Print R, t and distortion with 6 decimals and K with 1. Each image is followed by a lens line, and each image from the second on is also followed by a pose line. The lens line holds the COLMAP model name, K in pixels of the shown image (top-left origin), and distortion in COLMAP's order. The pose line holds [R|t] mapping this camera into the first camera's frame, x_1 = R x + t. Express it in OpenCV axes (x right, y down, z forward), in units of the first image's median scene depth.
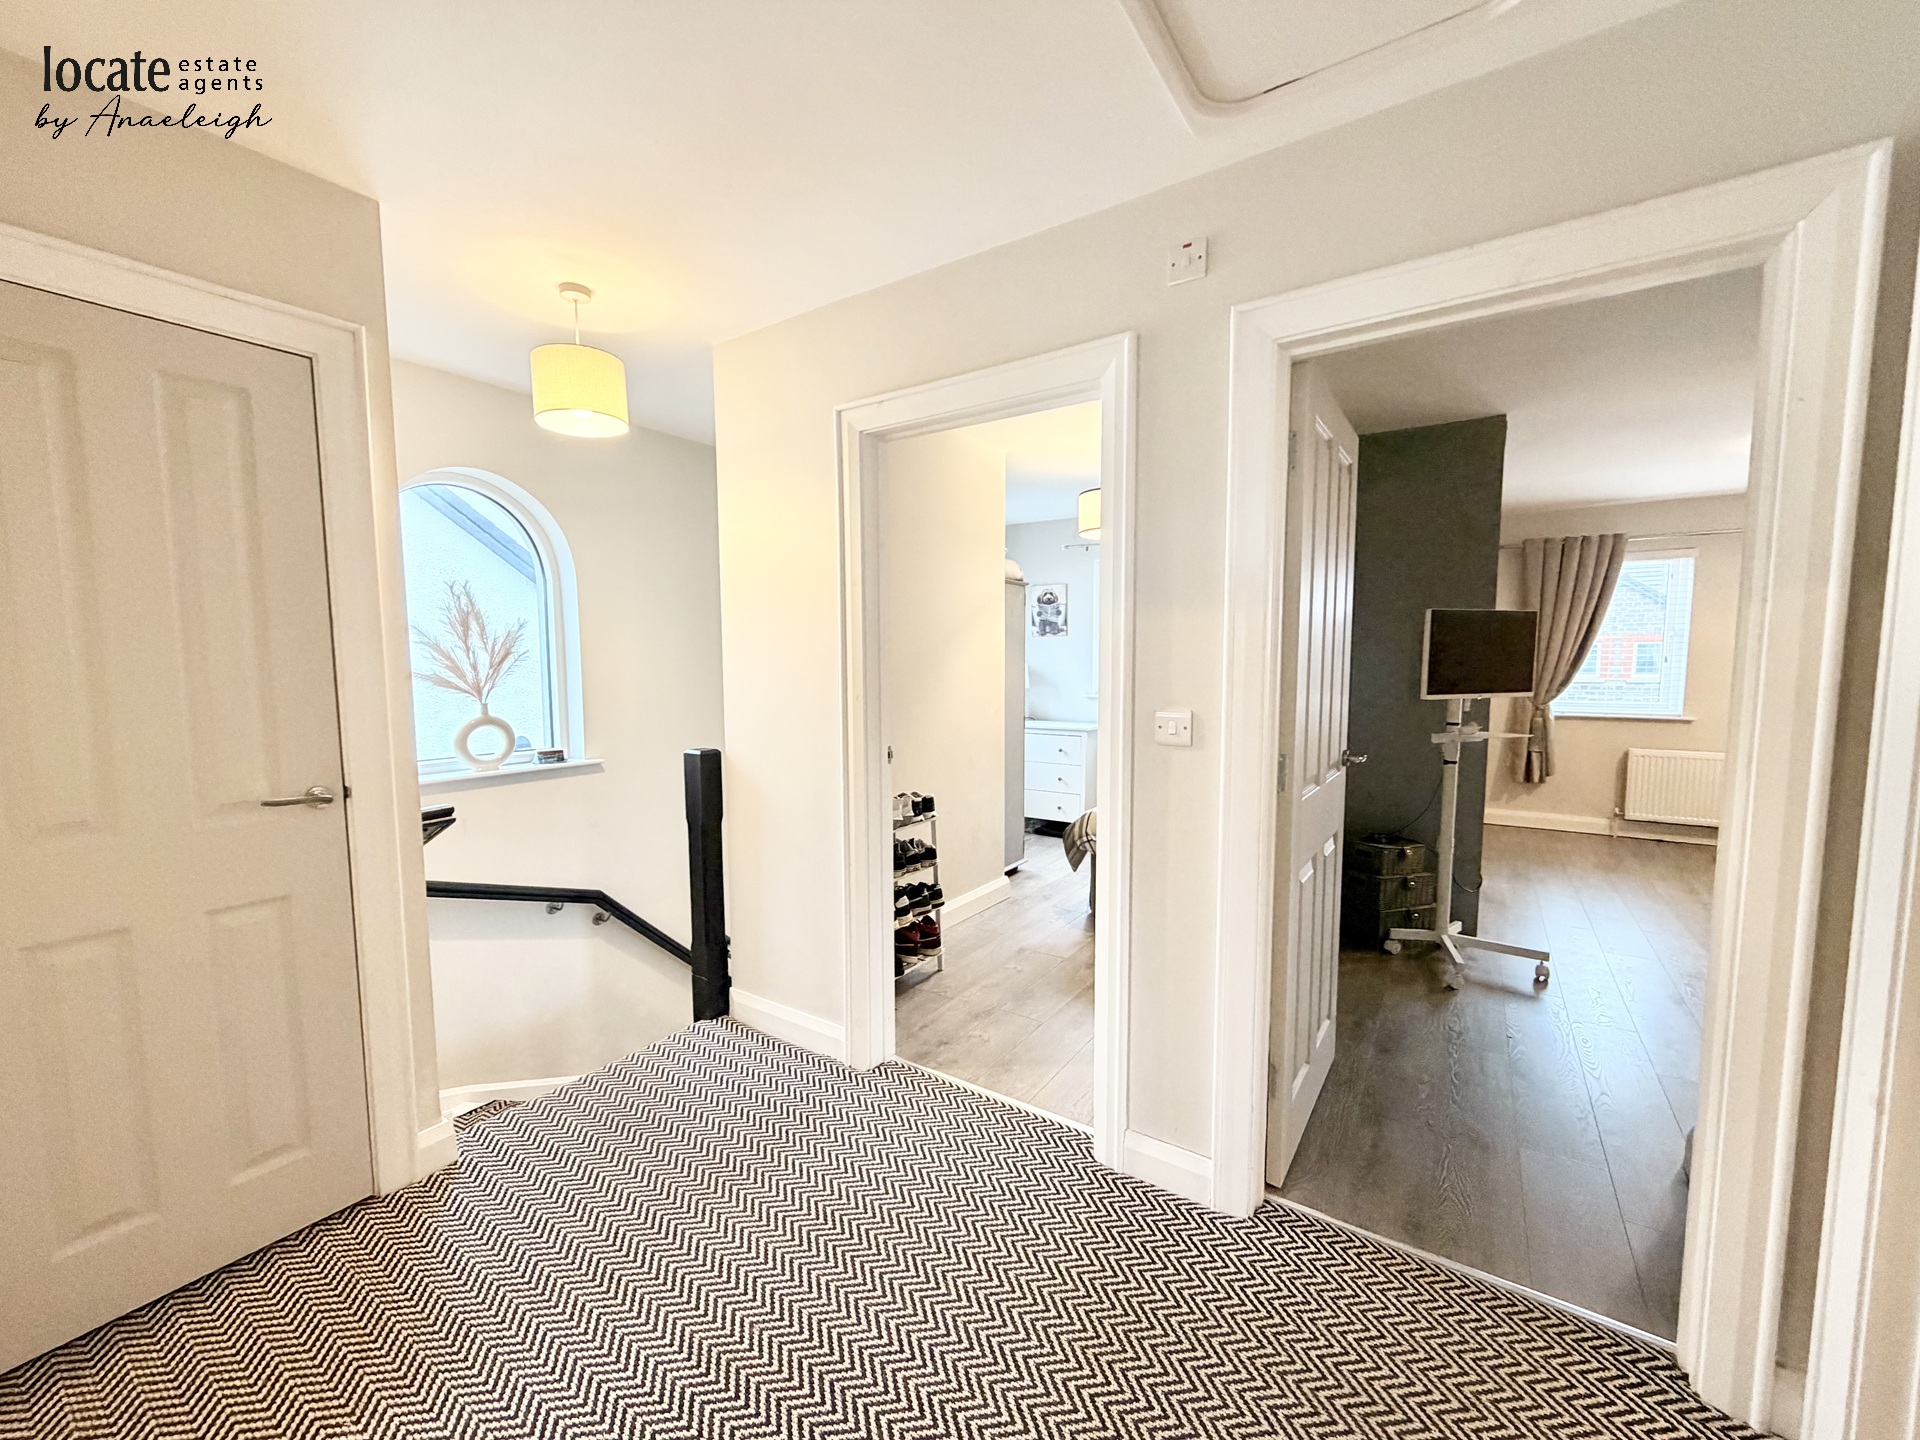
lens RADIAL K [[768.2, 0, 956.7], [0, 768.2, 726.0], [0, 0, 1]] dist [0.000462, 0.000440]
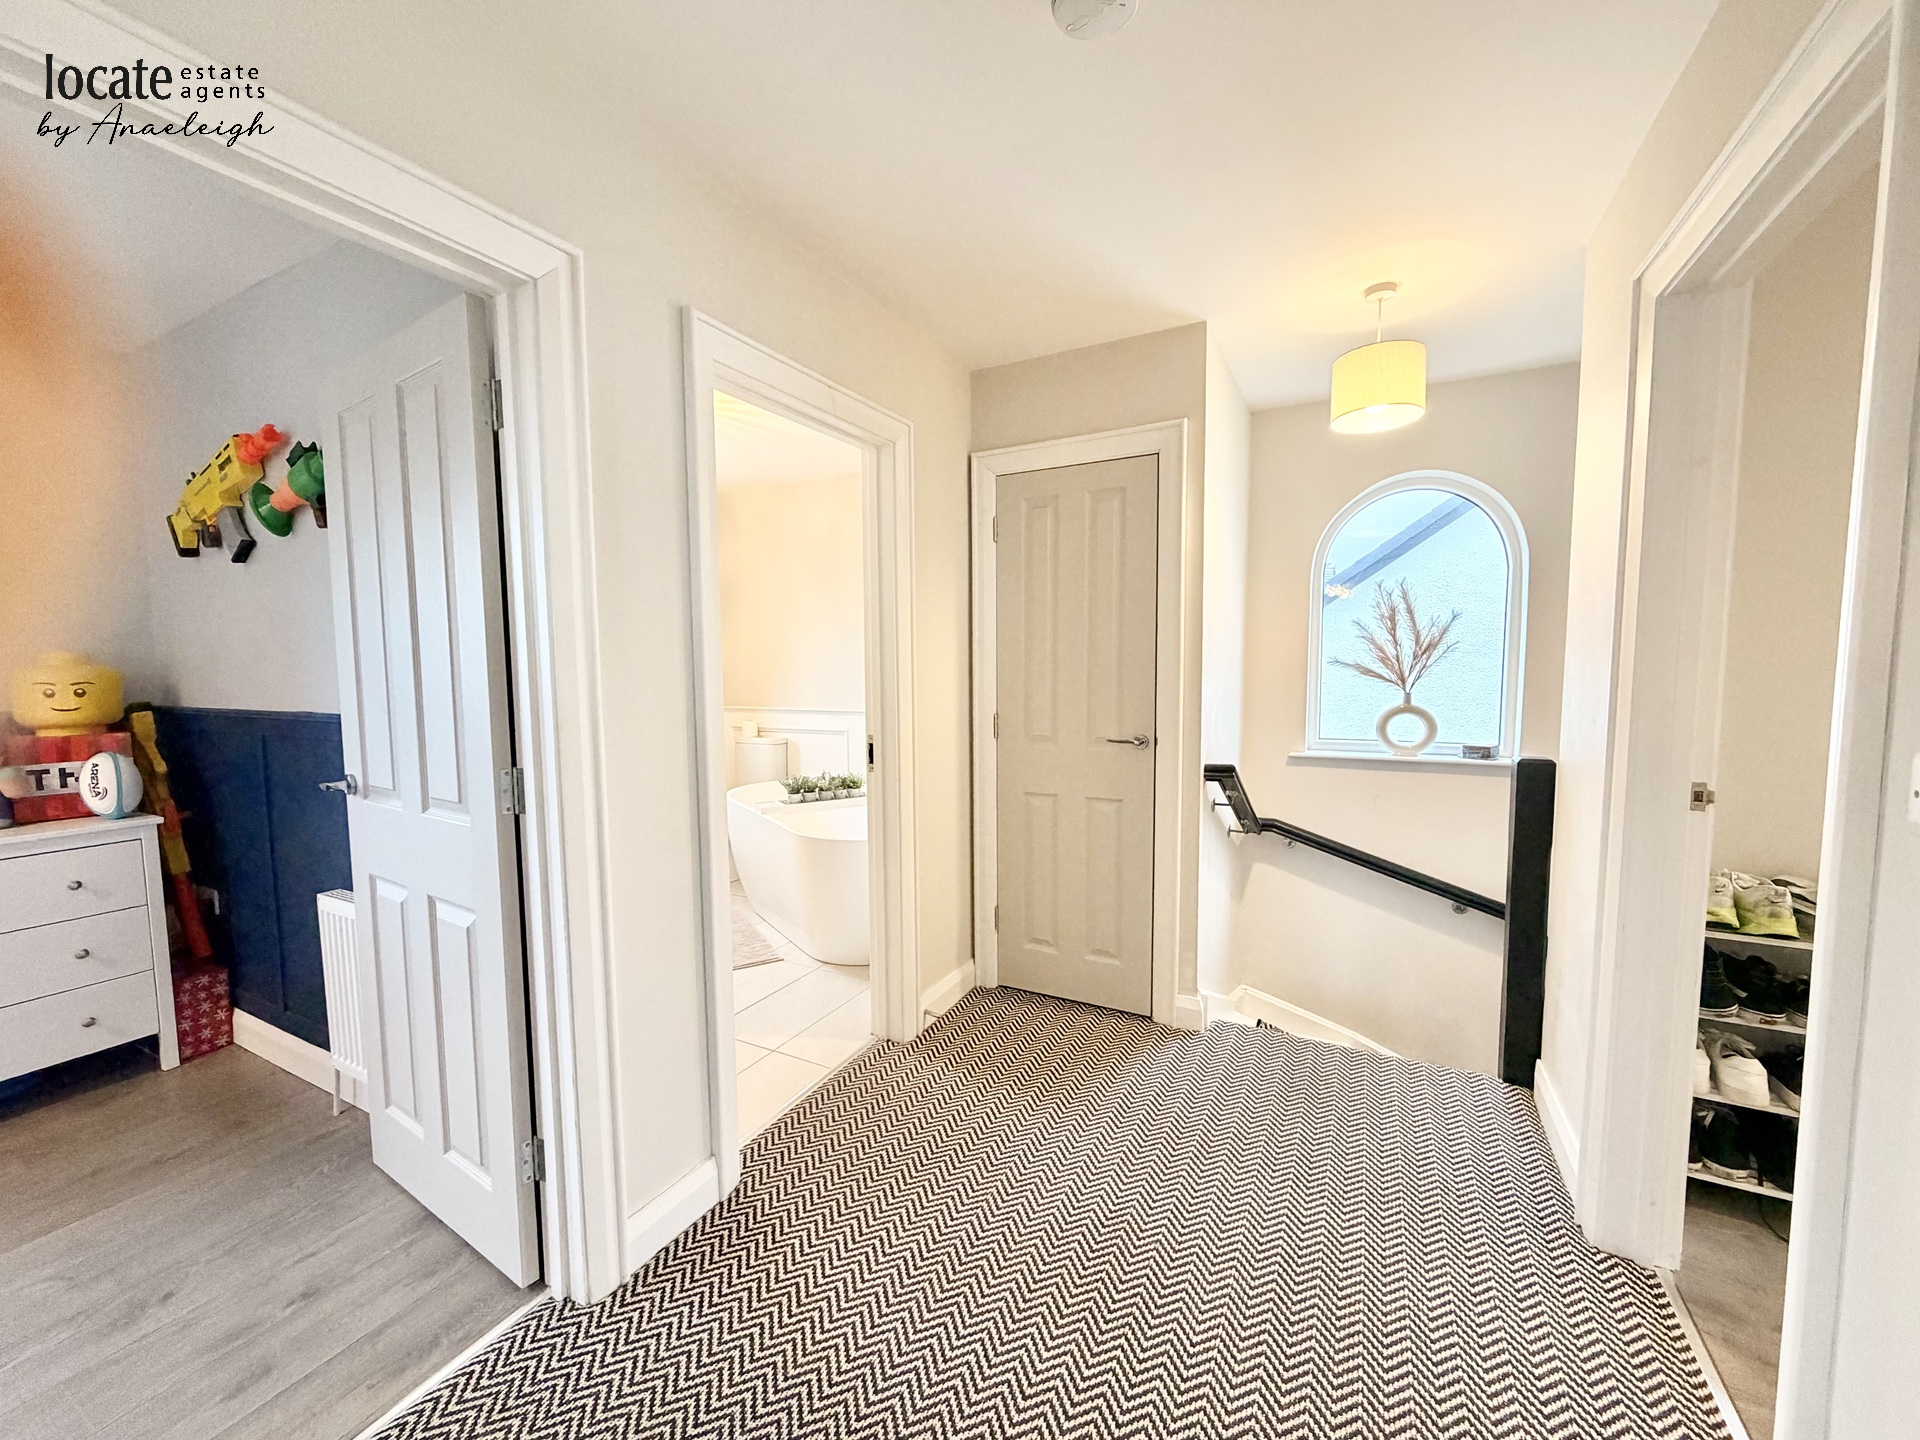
lens RADIAL K [[768.2, 0, 956.7], [0, 768.2, 726.0], [0, 0, 1]] dist [0.000462, 0.000440]
pose [[0.105845, 0.085548, -0.990696, 0.544816], [-0.079950, 0.993799, 0.077274, -0.023108], [0.991163, 0.071027, 0.112029, 0.385020]]
